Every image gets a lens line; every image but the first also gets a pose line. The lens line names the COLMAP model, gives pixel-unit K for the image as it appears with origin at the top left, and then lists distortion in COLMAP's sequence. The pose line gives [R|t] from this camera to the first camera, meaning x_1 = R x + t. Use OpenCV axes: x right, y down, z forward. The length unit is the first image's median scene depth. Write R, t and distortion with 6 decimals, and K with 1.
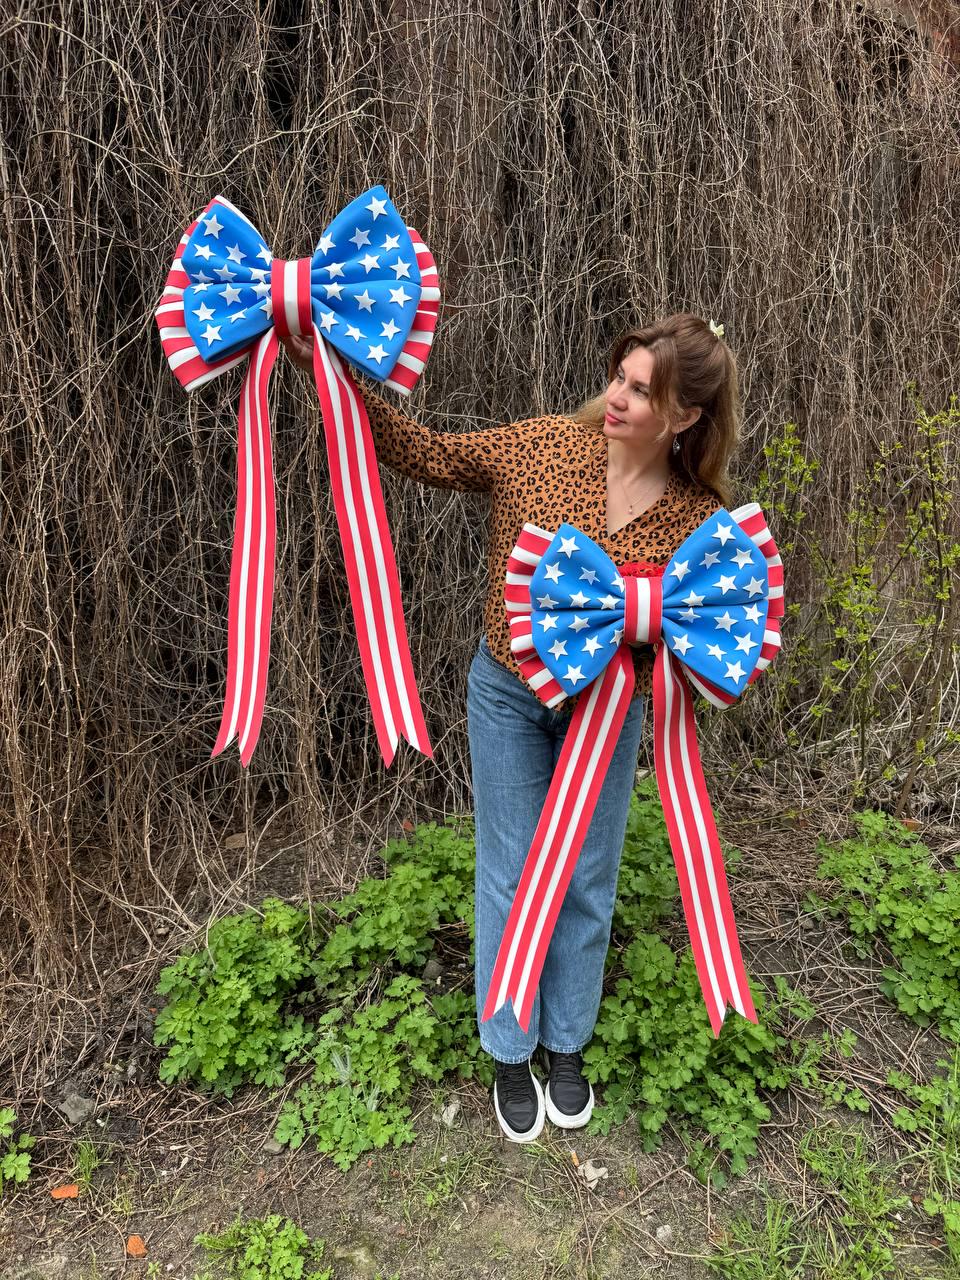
lens RADIAL K [[893.1, 0, 480.0], [0, 893.1, 640.0], [0, 0, 1]] dist [-0.002955, -0.008118]
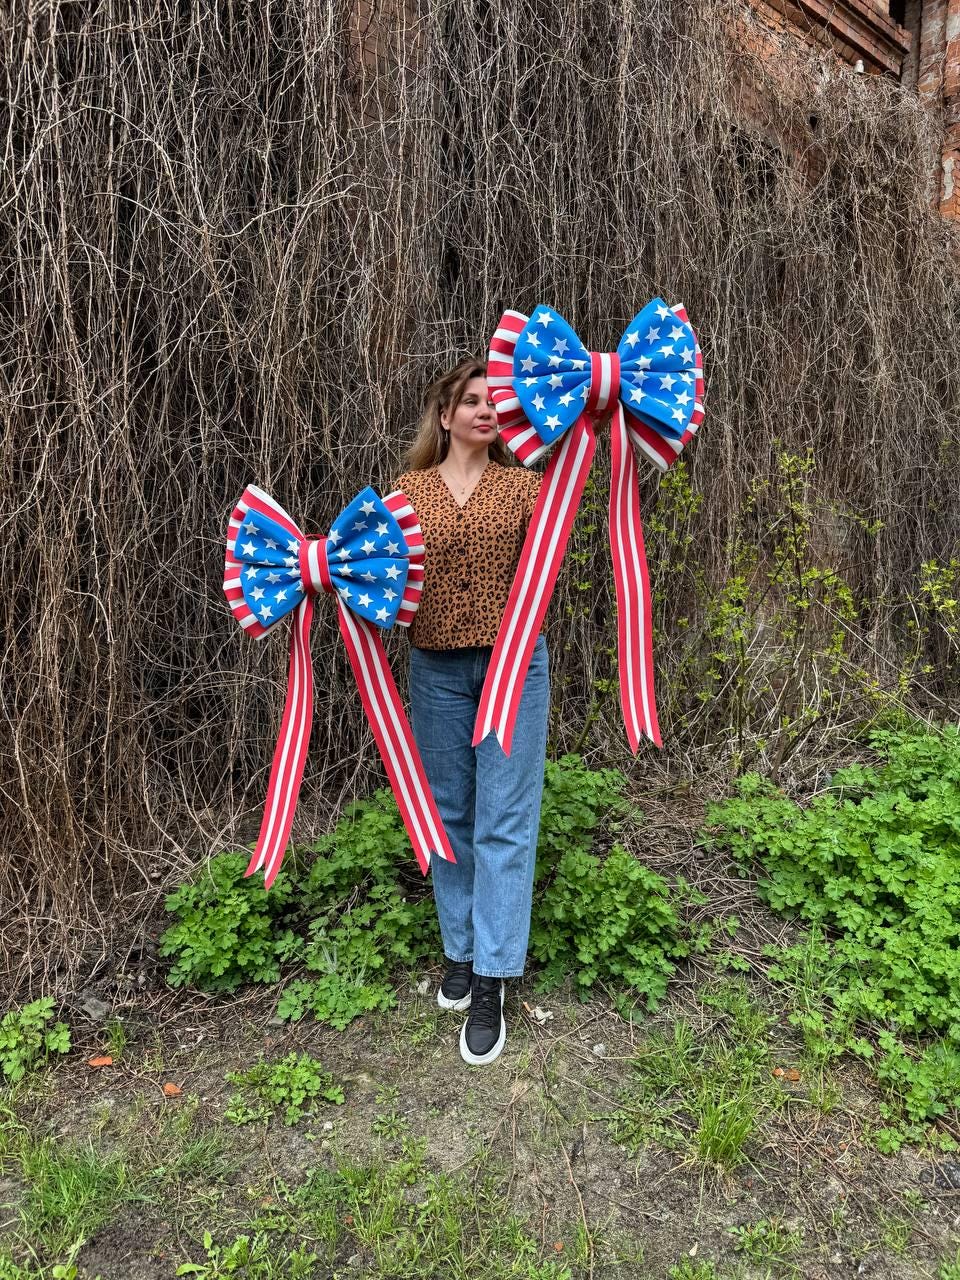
lens RADIAL K [[852.5, 0, 480.0], [0, 852.5, 640.0], [0, 0, 1]] dist [0.032856, -0.059572]
pose [[0.994000, 0.011233, 0.108806, -0.082612], [-0.005496, 0.998585, -0.052888, 0.102293], [-0.109246, 0.051973, 0.992655, -0.194143]]
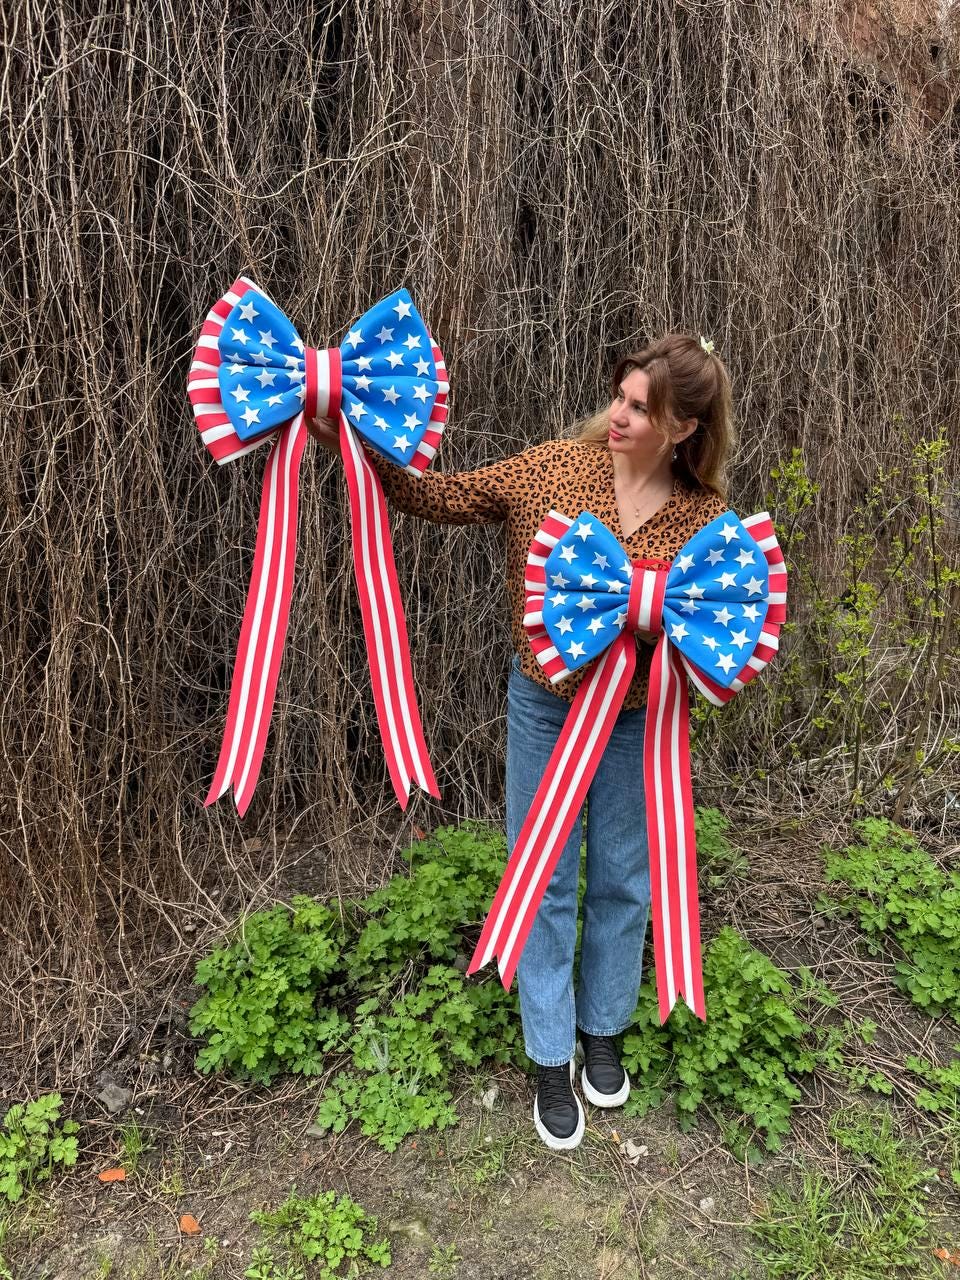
lens RADIAL K [[887.0, 0, 482.3], [0, 887.0, 634.9], [0, 0, 1]] dist [-0.002918, -0.009510]
pose [[0.999465, 0.014700, 0.029211, -0.073005], [-0.013688, 0.999310, -0.034536, 0.028881], [-0.029698, 0.034118, 0.998976, -0.037481]]
